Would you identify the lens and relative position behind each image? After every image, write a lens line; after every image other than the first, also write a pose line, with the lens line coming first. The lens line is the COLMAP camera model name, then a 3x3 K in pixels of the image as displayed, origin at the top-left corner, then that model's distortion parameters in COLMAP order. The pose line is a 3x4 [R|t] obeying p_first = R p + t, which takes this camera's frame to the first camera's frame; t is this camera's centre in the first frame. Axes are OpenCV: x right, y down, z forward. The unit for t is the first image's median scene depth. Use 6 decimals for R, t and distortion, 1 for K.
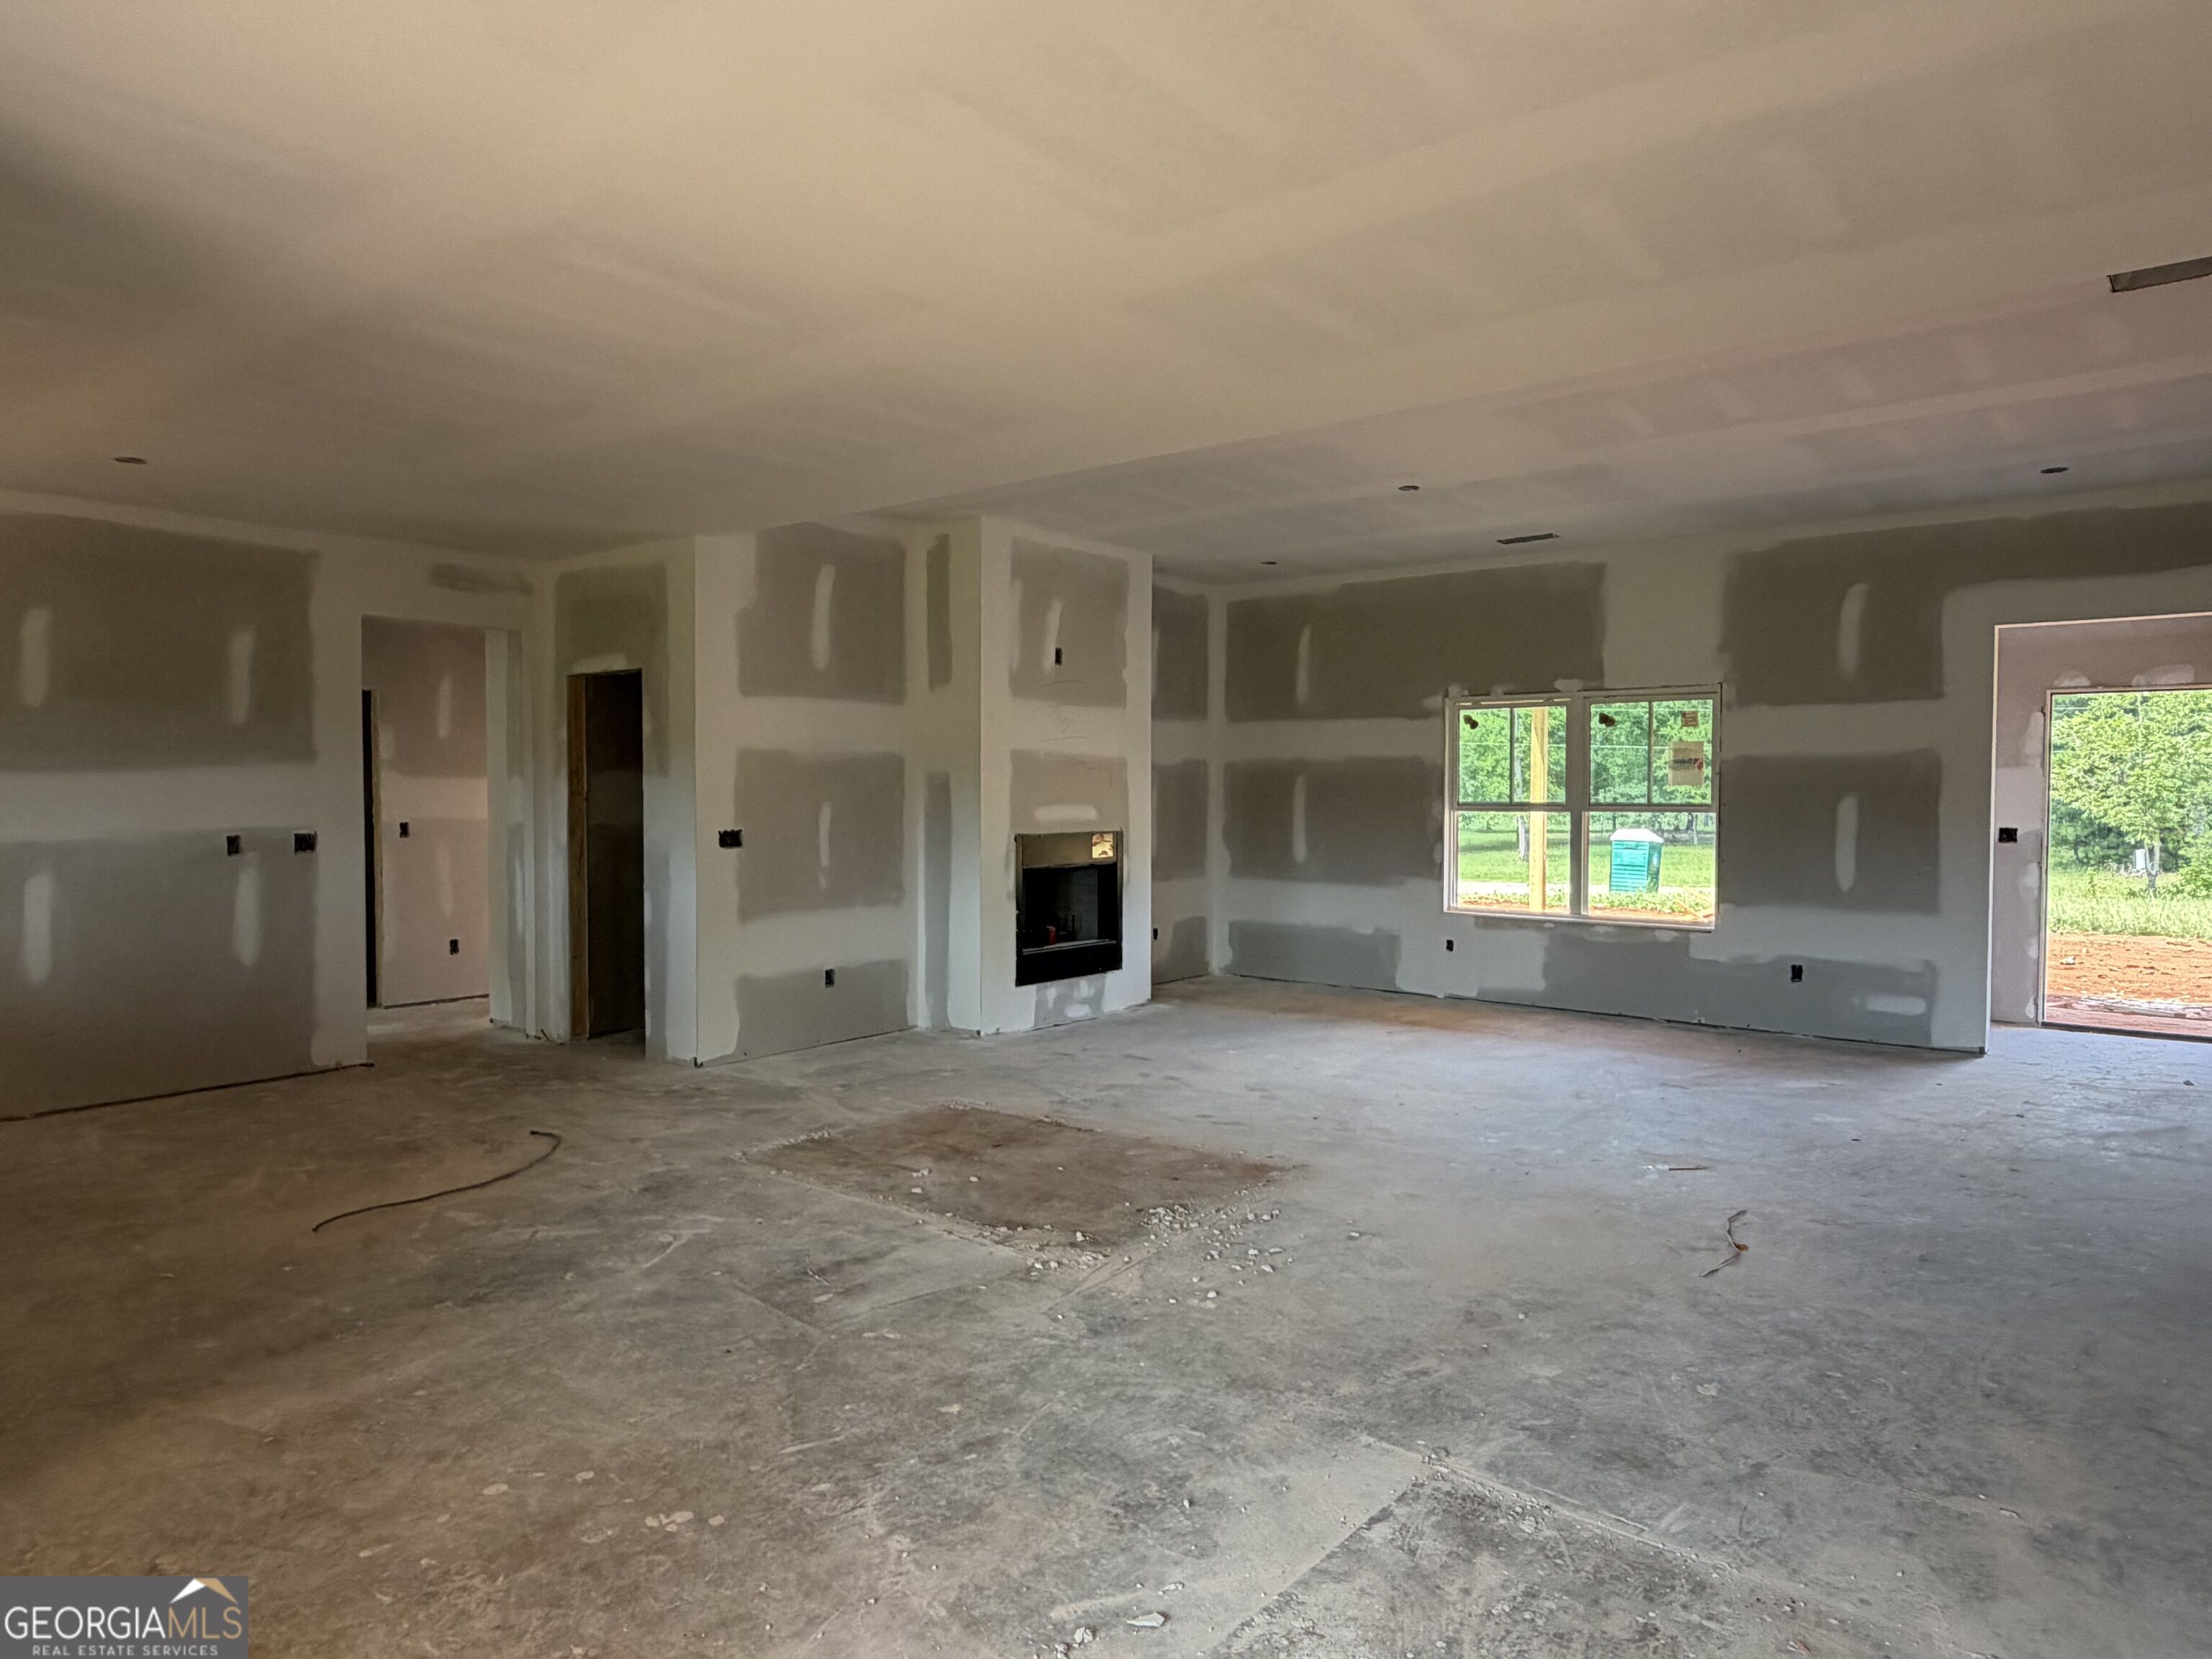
lens RADIAL K [[1360.0, 0, 1109.2], [0, 1360.0, 824.3], [0, 0, 1]] dist [0.004447, 0.000313]
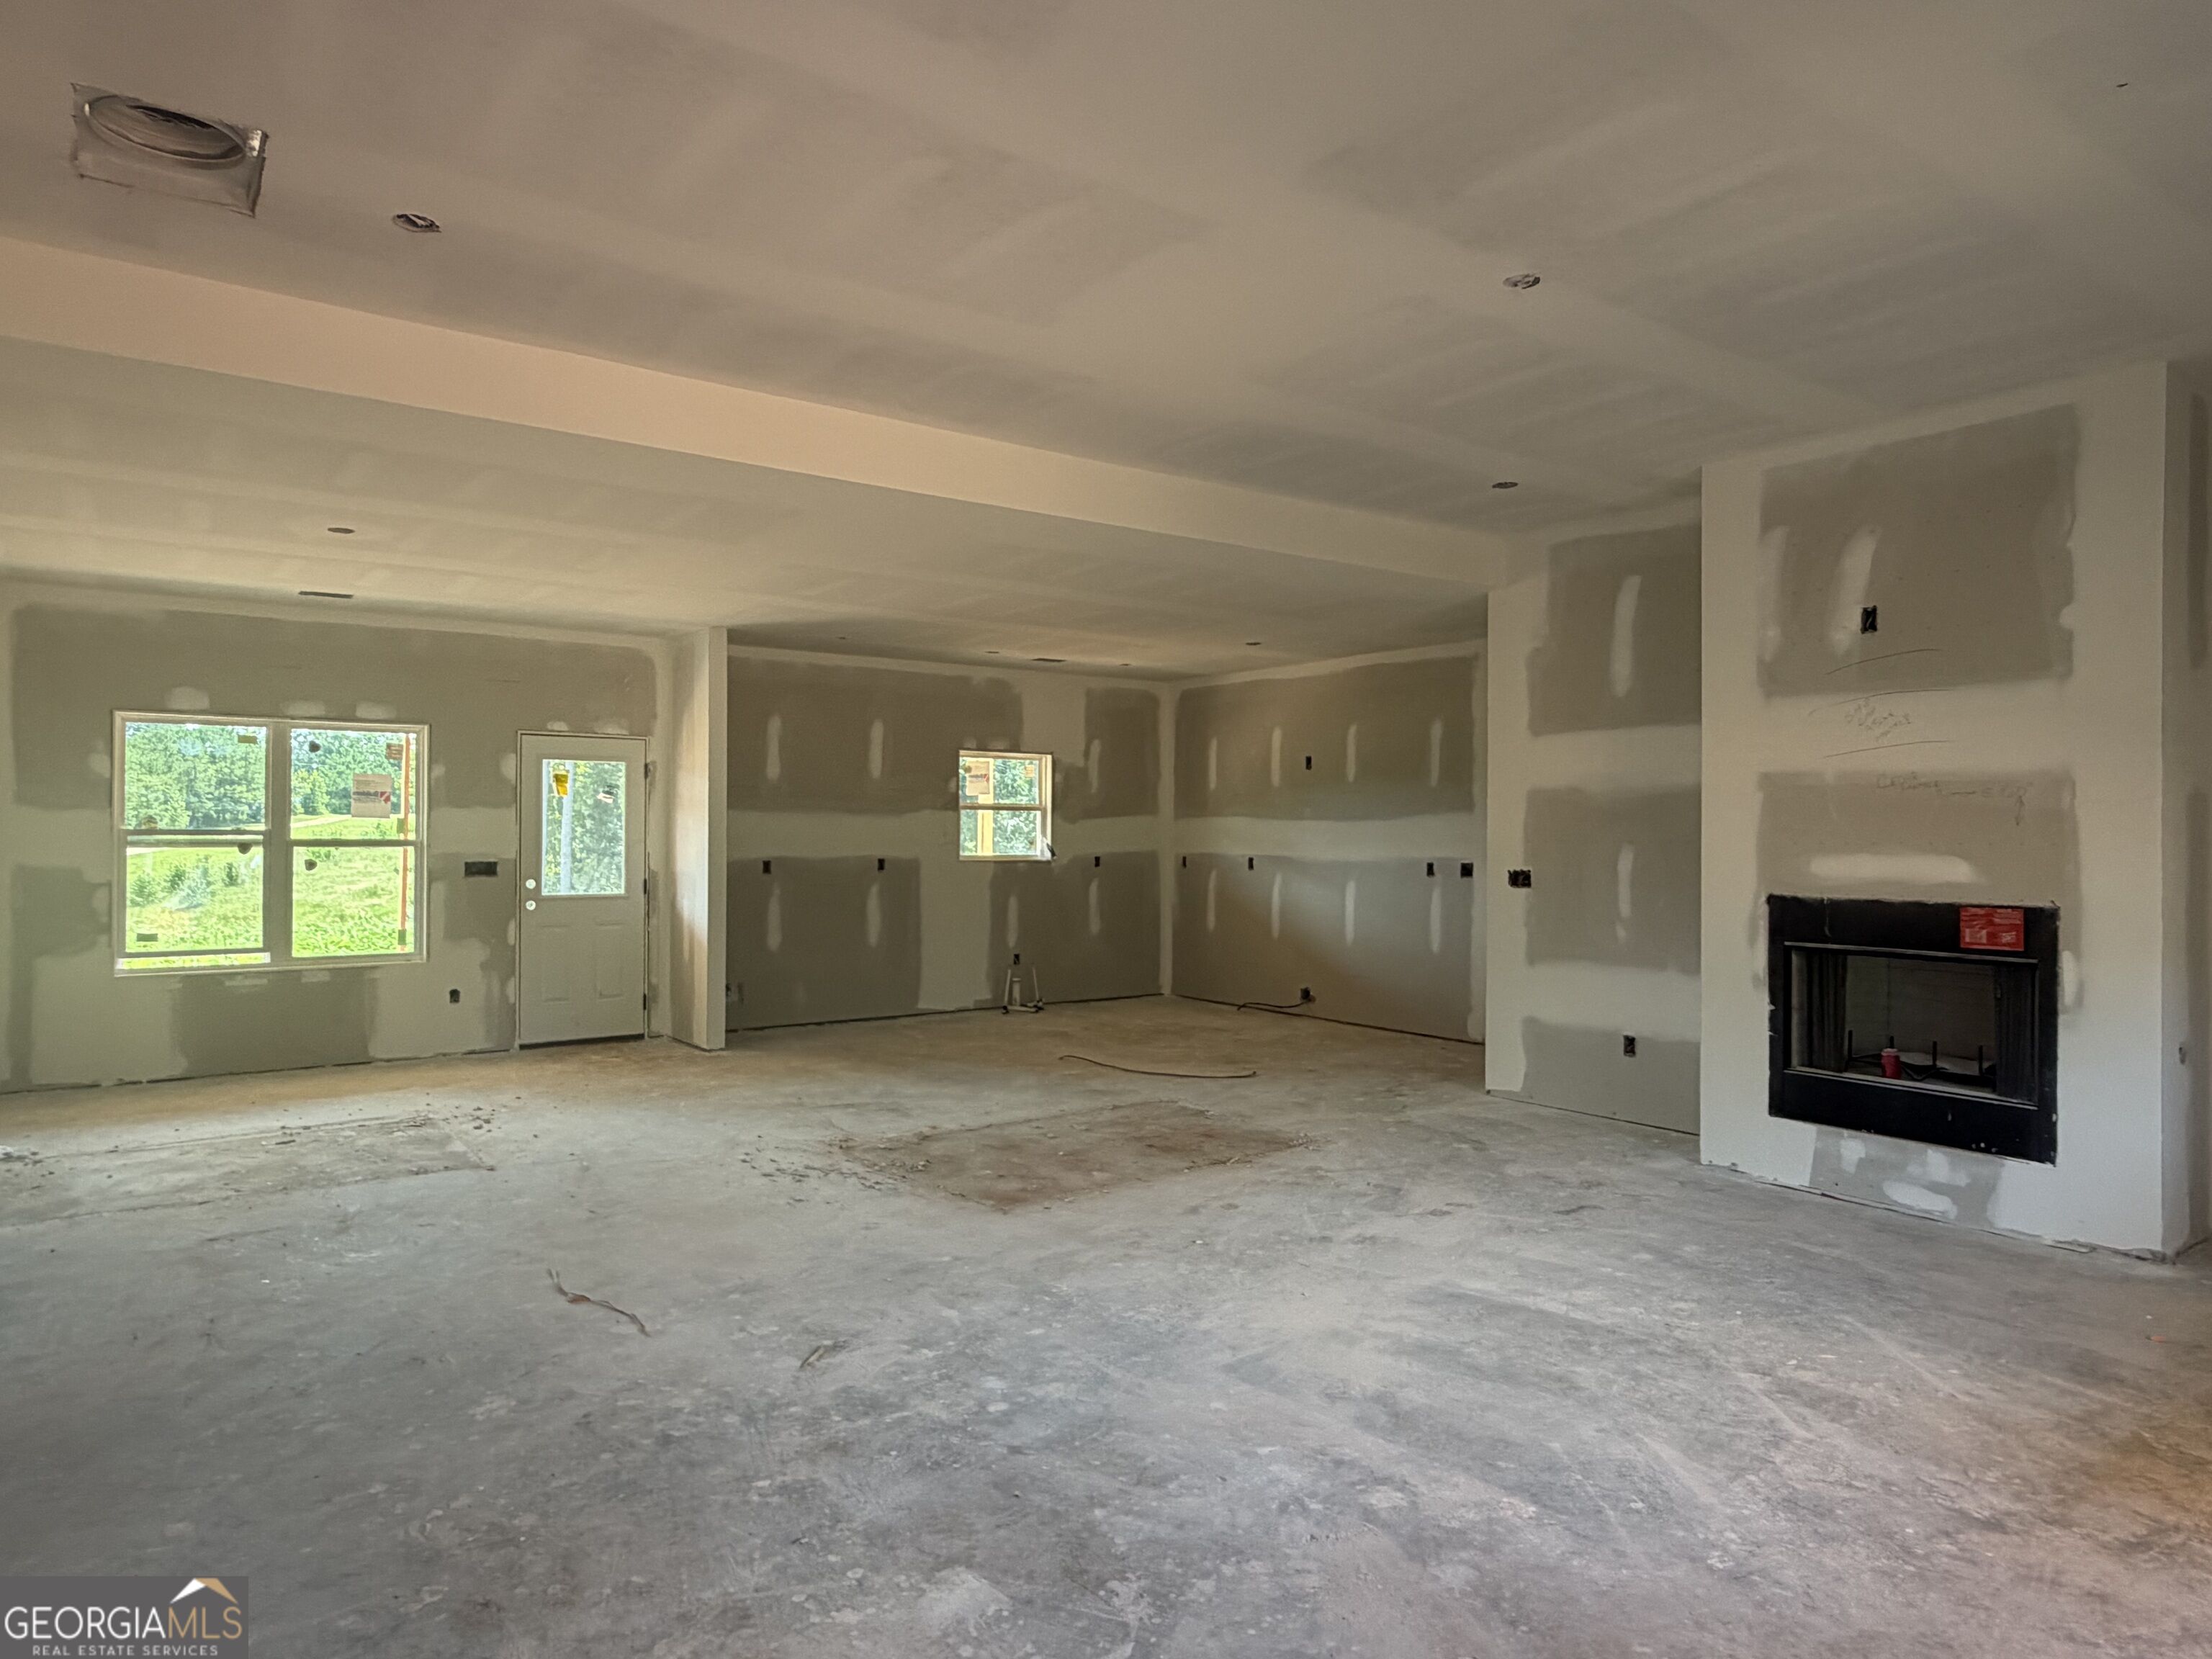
lens RADIAL K [[1360.0, 0, 1109.1], [0, 1360.0, 828.6], [0, 0, 1]] dist [0.004447, 0.000313]
pose [[-0.253533, -0.005269, -0.967312, 0.724686], [-0.031681, 0.999494, 0.002859, -0.018432], [0.966808, 0.031370, -0.253572, 0.893479]]
